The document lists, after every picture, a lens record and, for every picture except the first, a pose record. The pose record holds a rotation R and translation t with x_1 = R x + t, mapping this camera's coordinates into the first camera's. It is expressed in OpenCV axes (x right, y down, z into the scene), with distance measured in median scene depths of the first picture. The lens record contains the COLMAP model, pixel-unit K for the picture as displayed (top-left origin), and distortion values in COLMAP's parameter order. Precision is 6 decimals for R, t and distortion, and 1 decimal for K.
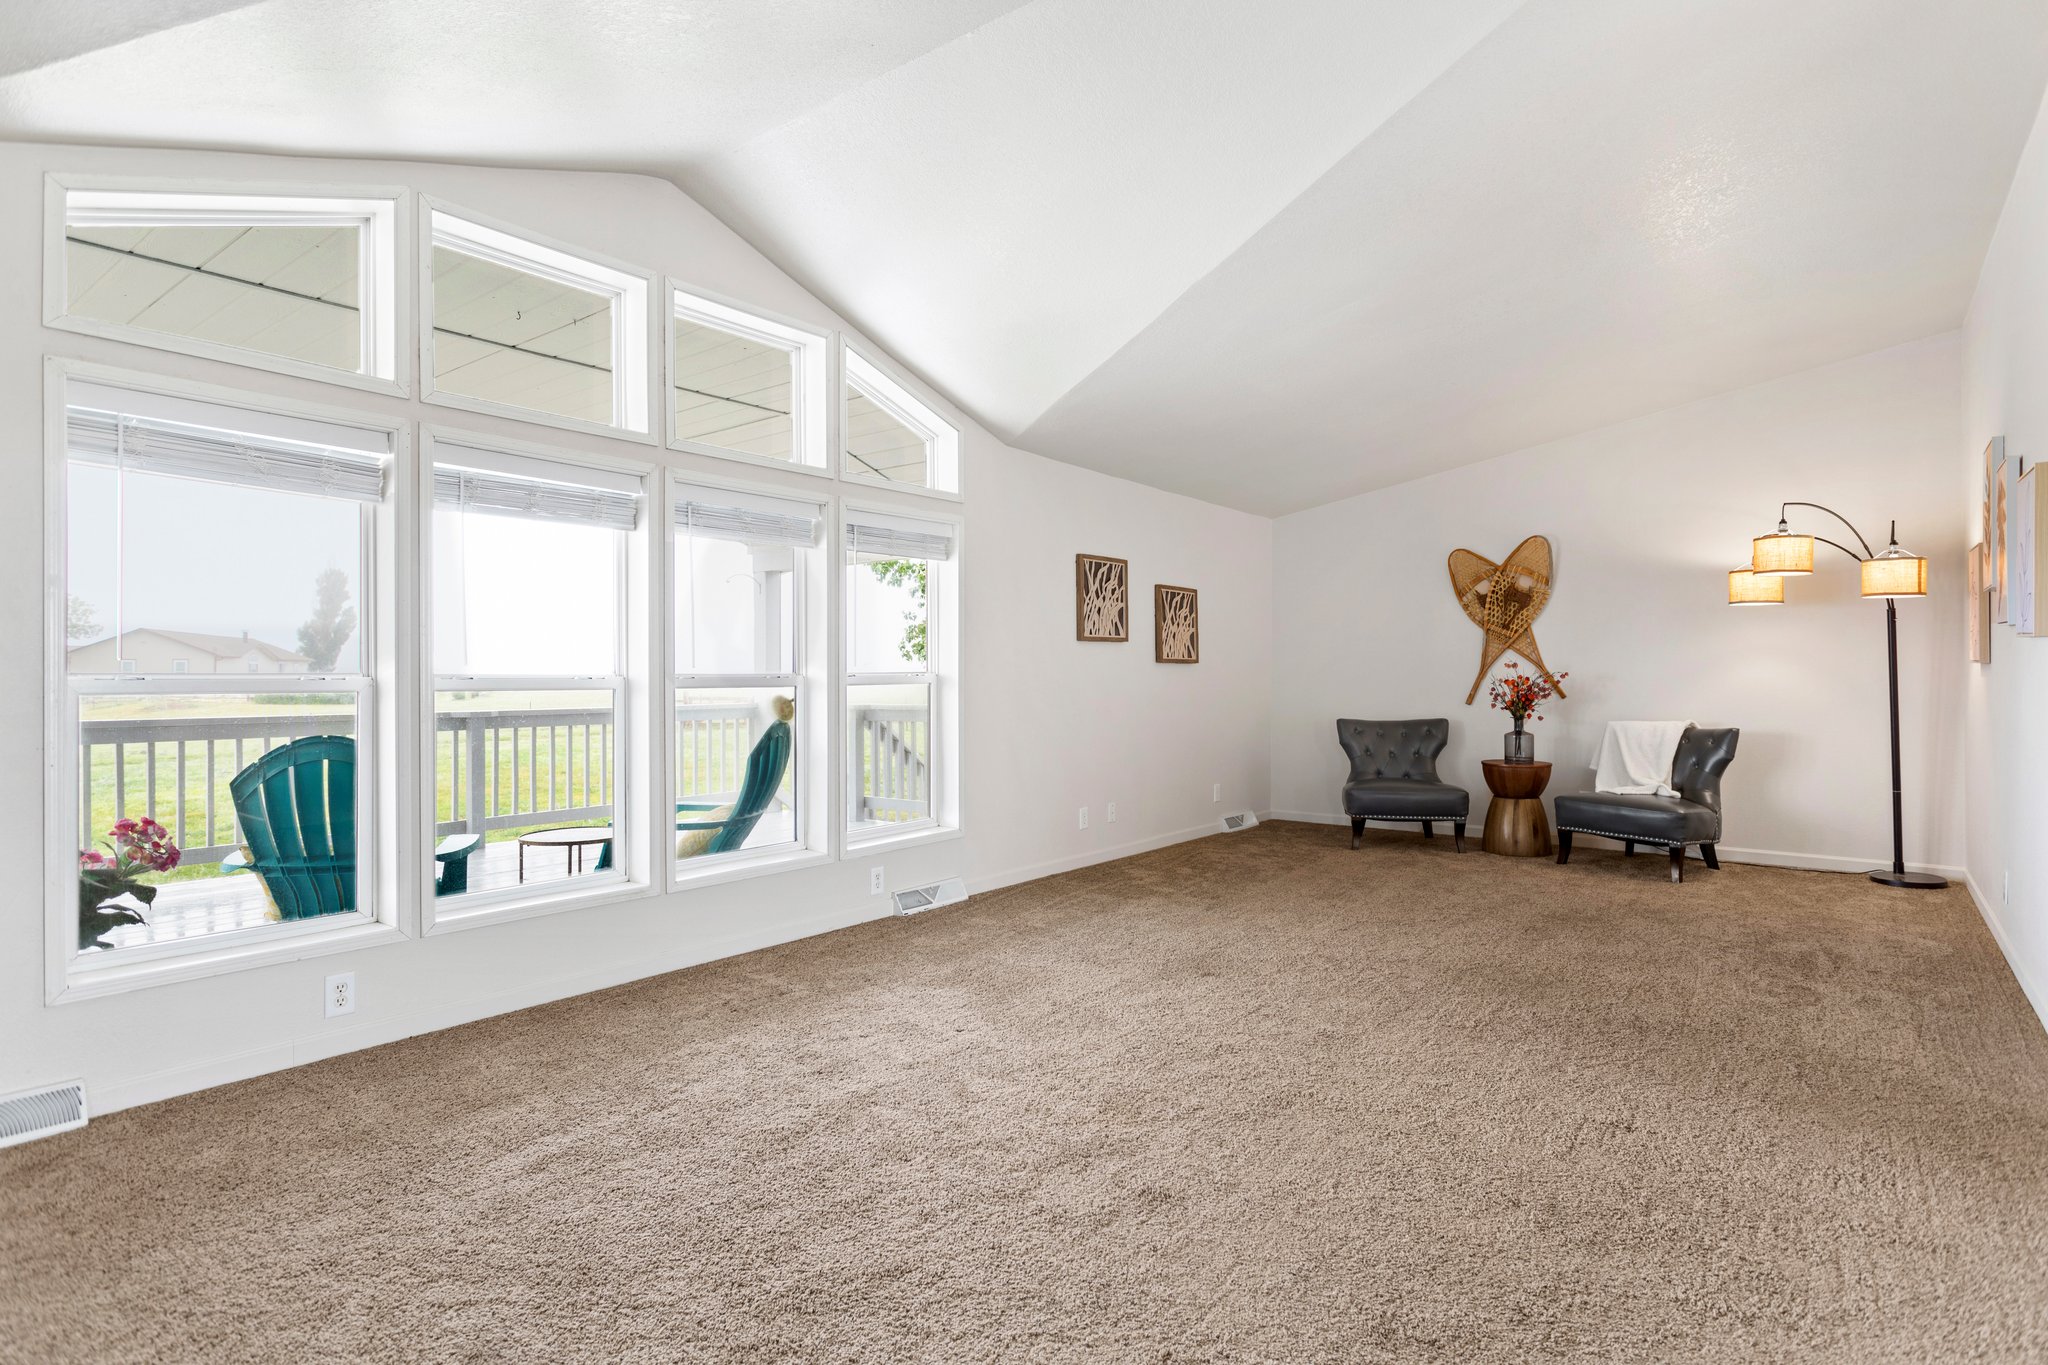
lens RADIAL K [[1051.9, 0, 1015.8], [0, 1051.9, 674.1], [0, 0, 1]] dist [-0.003287, 0.002312]
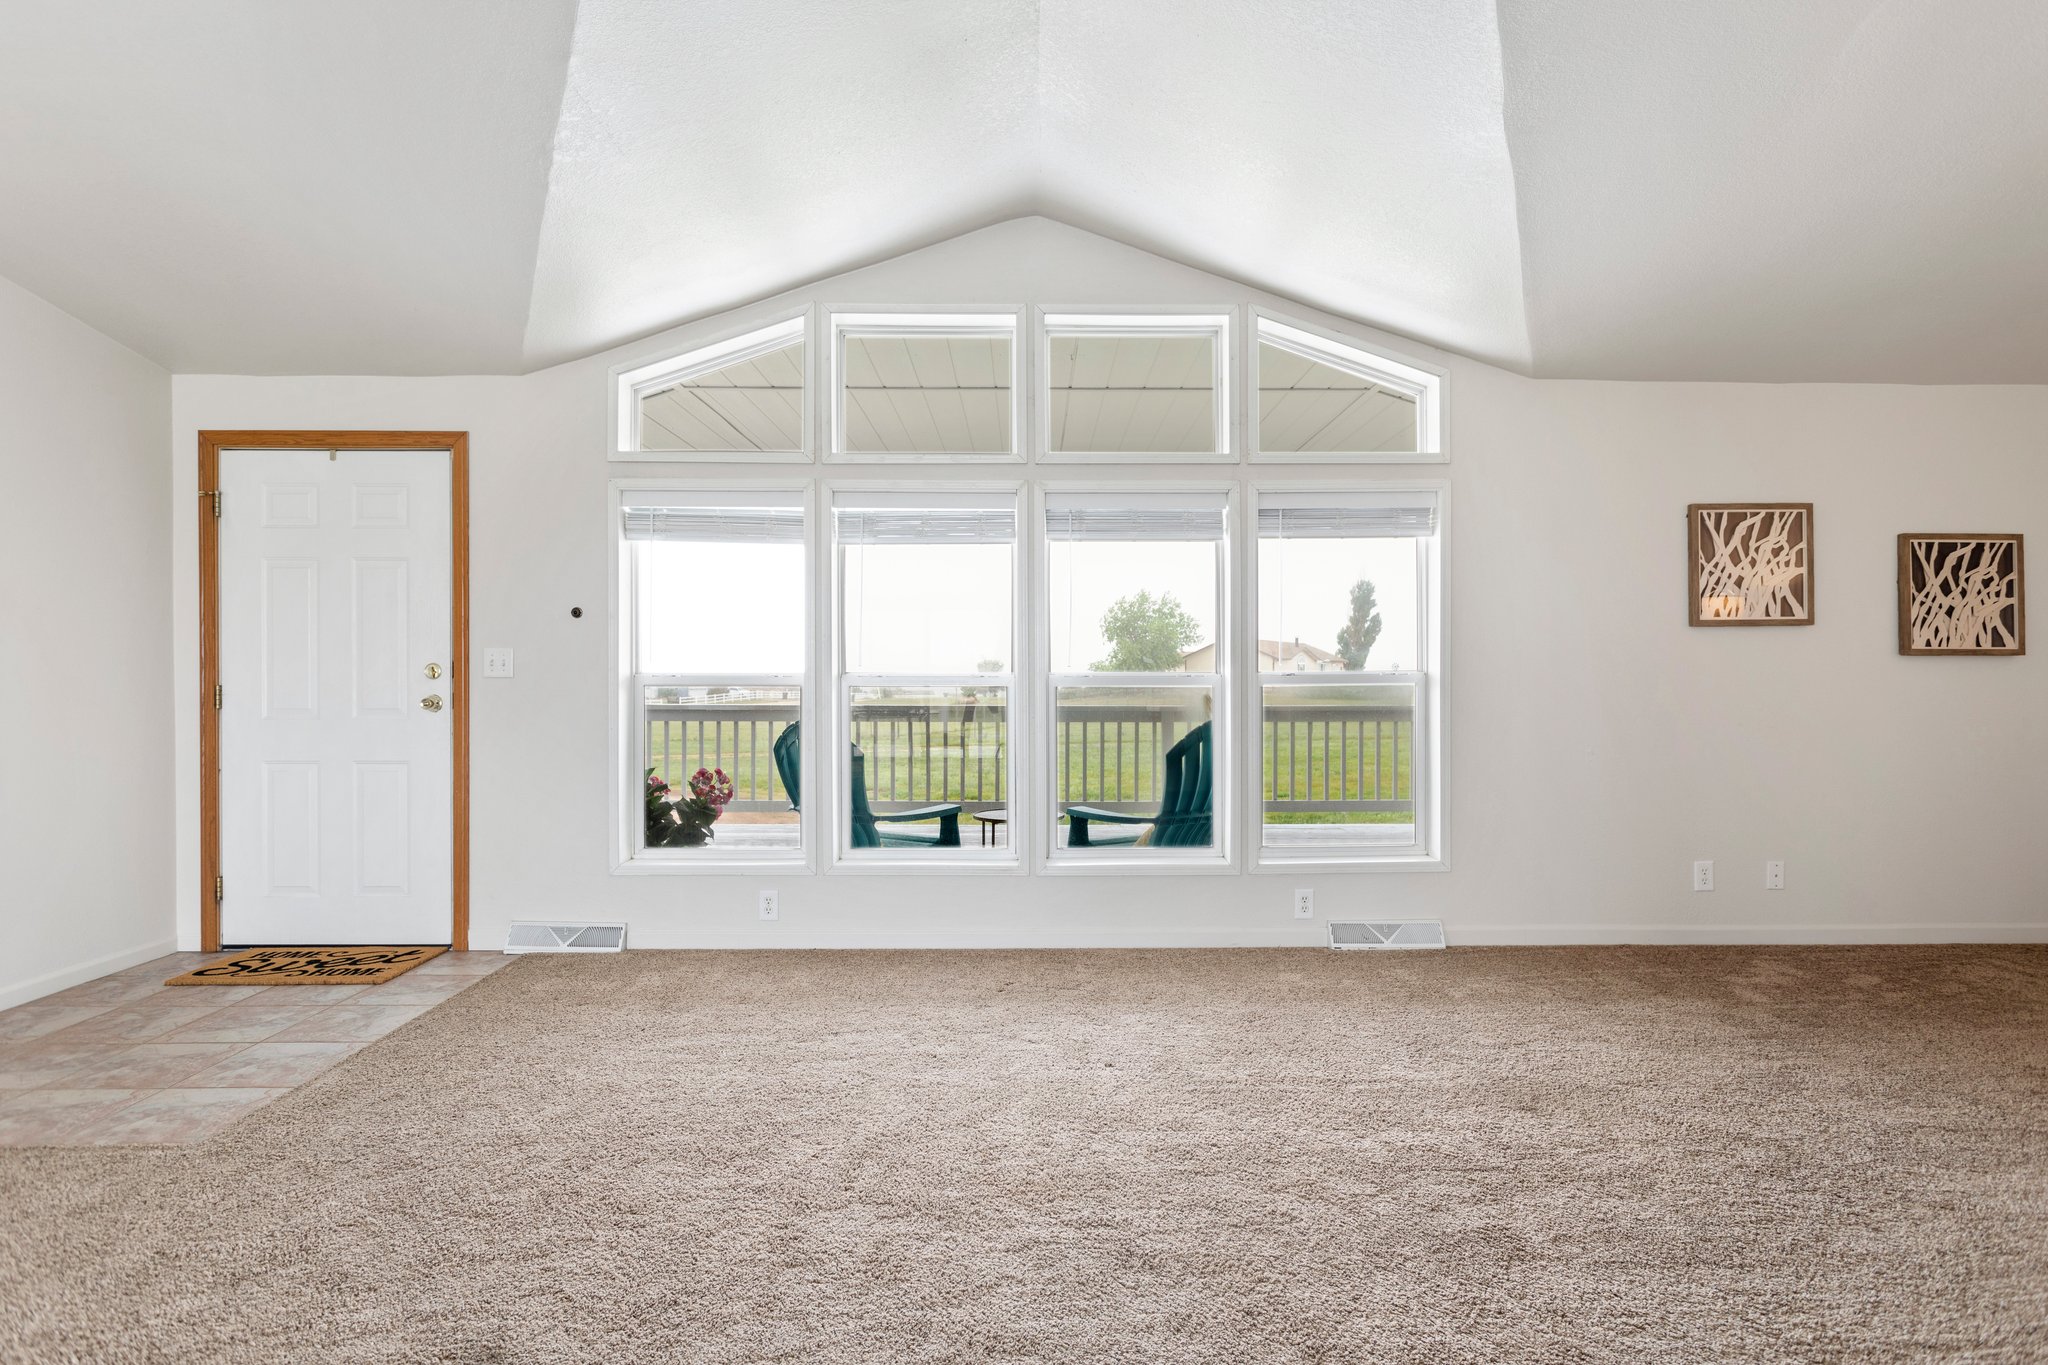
lens RADIAL K [[1051.9, 0, 1039.9], [0, 1051.9, 687.8], [0, 0, 1]] dist [-0.003287, 0.002312]
pose [[0.633255, 0.011205, -0.773862, 0.367623], [0.000150, 0.999893, 0.014600, -0.000610], [0.773943, -0.009362, 0.633186, 0.228866]]
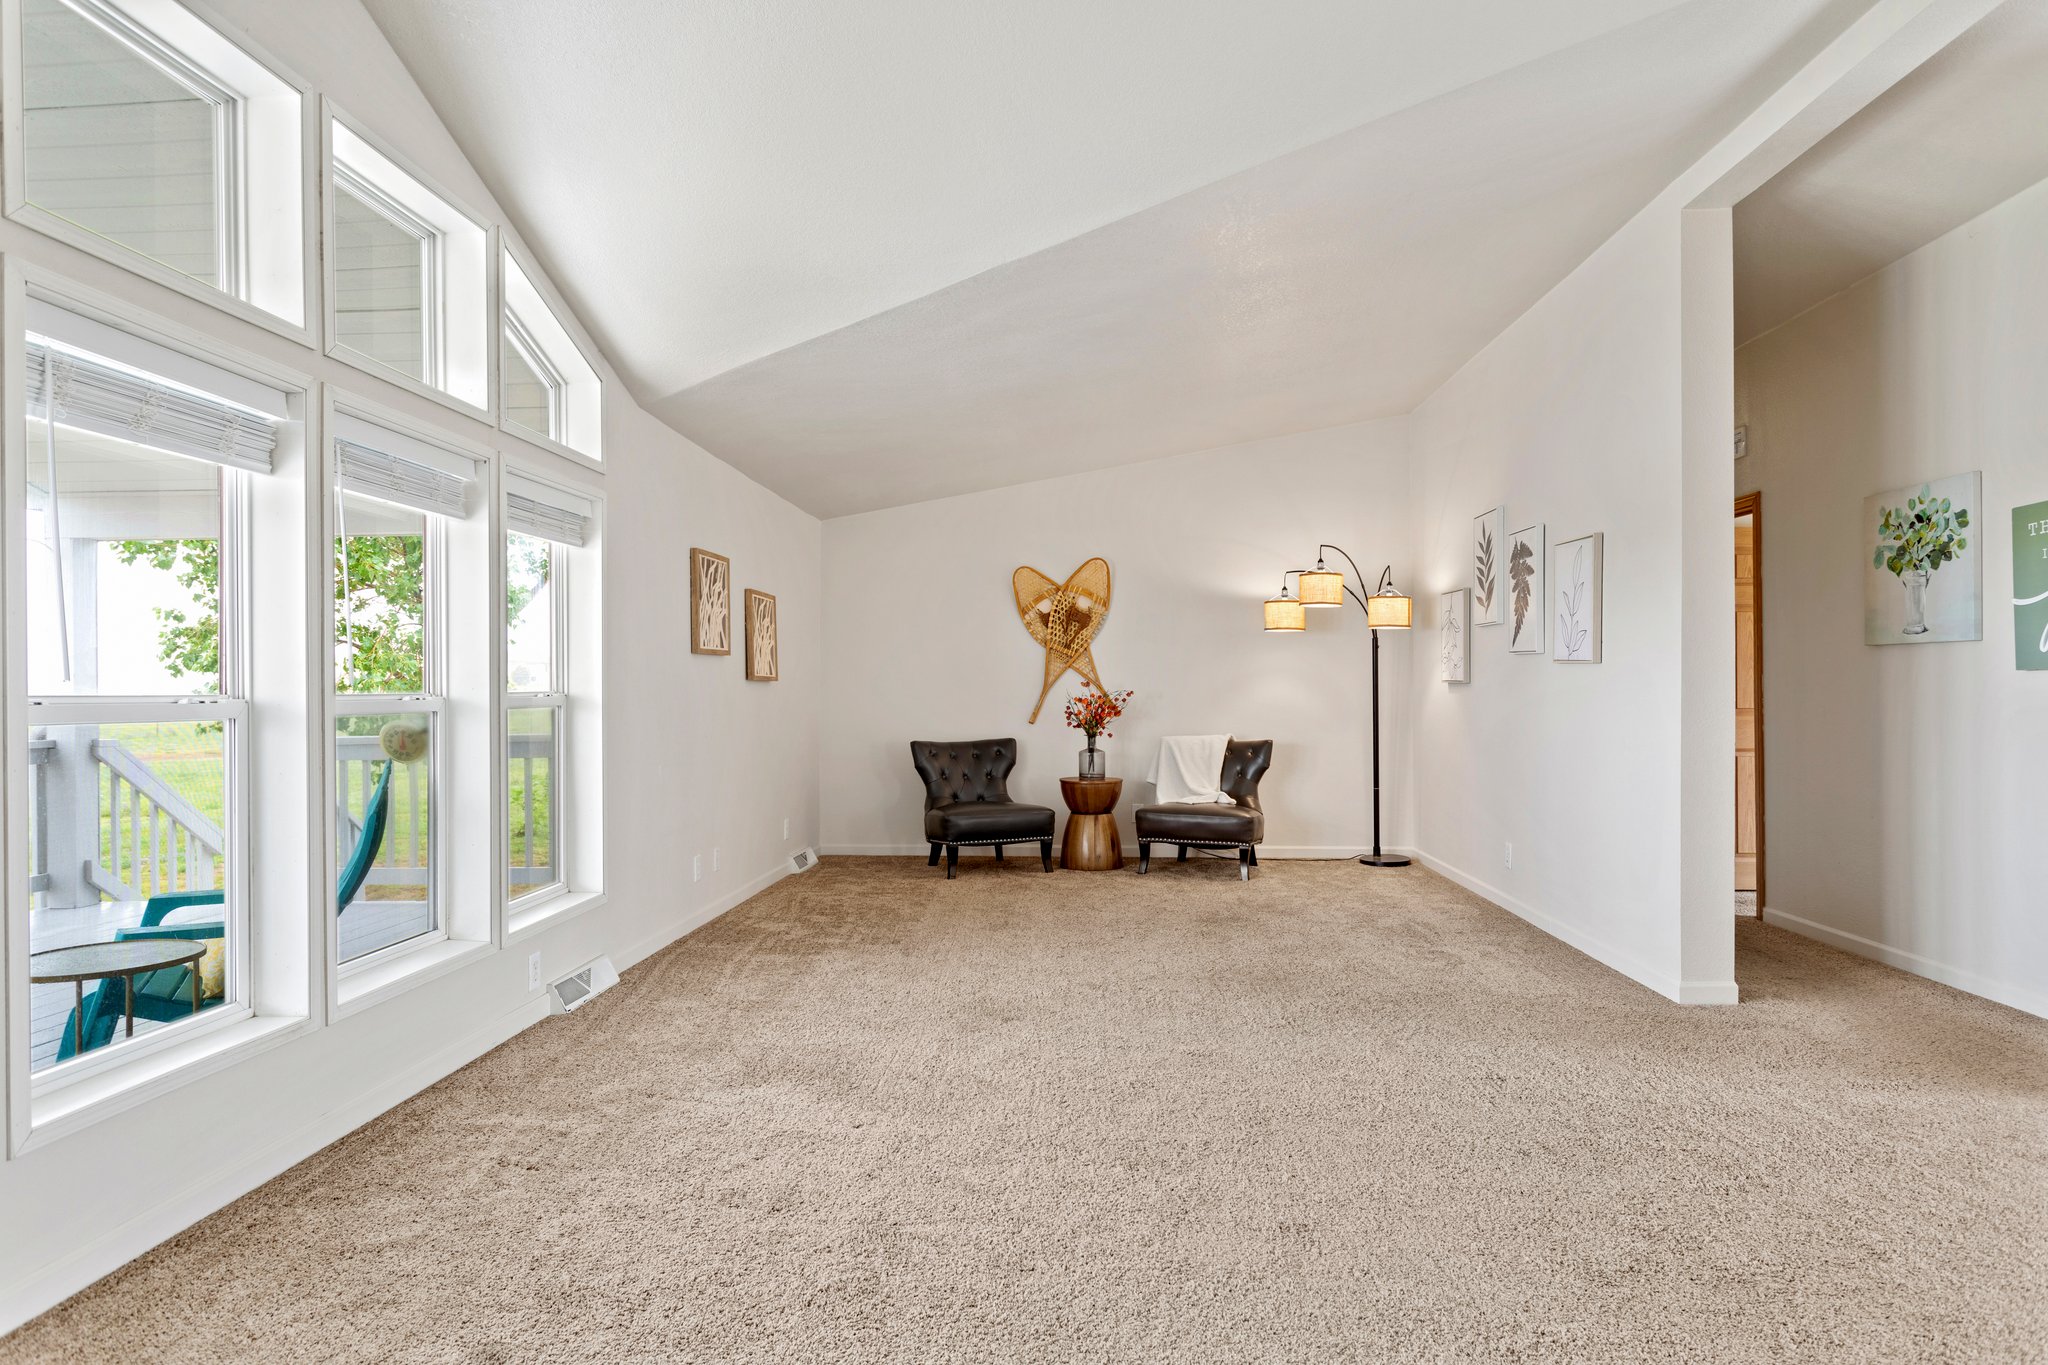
lens RADIAL K [[1196.3, 0, 1012.8], [0, 1196.3, 686.7], [0, 0, 1]] dist [-0.003416, 0.002406]
pose [[0.826182, 0.000483, 0.563403, -0.289312], [0.003477, 0.999976, -0.005956, 0.001031], [-0.563393, 0.006880, 0.826161, 0.095834]]
